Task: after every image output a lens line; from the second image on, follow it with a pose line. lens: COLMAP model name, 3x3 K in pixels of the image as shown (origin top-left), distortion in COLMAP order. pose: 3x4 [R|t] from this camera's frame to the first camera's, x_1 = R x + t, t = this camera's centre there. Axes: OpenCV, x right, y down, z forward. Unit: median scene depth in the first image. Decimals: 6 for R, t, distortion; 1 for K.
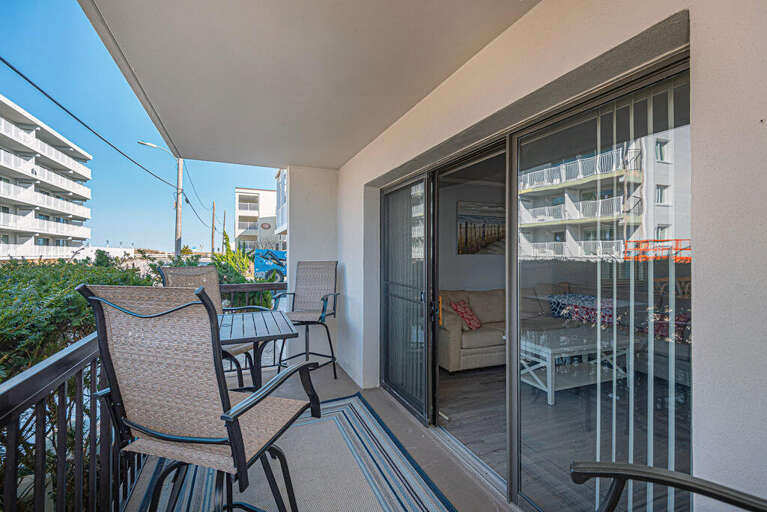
lens RADIAL K [[346.6, 0, 384.6], [0, 346.6, 252.5], [0, 0, 1]] dist [0.018556, -0.000066]
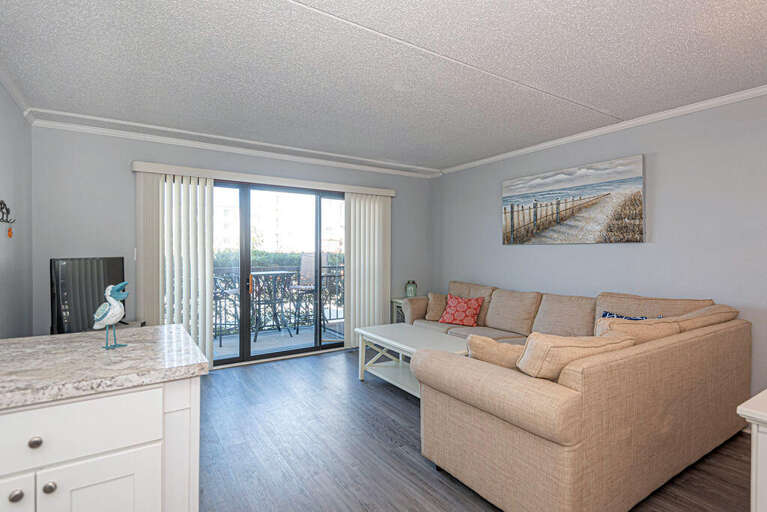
lens RADIAL K [[386.7, 0, 383.5], [0, 386.7, 256.0], [0, 0, 1]] dist [0.000108, 0.000020]
pose [[0.174749, 0.004800, -0.984601, 1.138572], [-0.005382, 0.999978, 0.003919, 0.032101], [0.984598, 0.004614, 0.174771, 0.582799]]
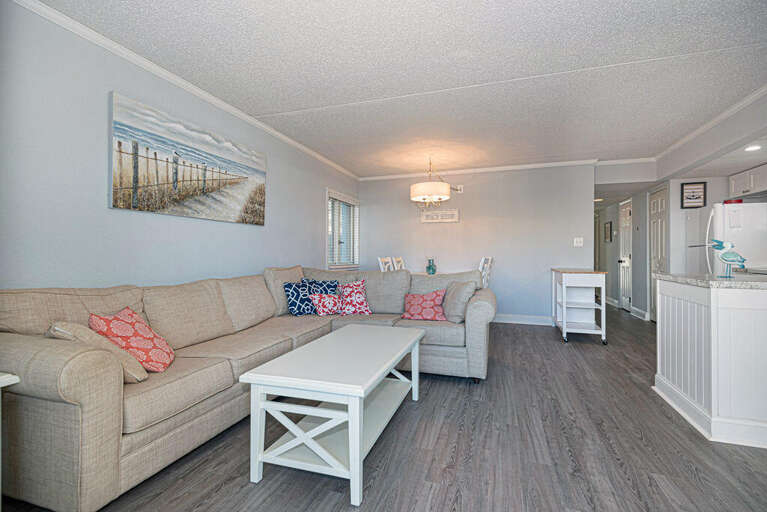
lens RADIAL K [[346.6, 0, 384.6], [0, 346.6, 252.5], [0, 0, 1]] dist [0.018556, -0.000066]
pose [[0.657093, -0.005602, 0.753789, 0.103435], [0.007517, 0.999971, 0.000880, 0.069350], [-0.753772, 0.005088, 0.657116, 0.453841]]
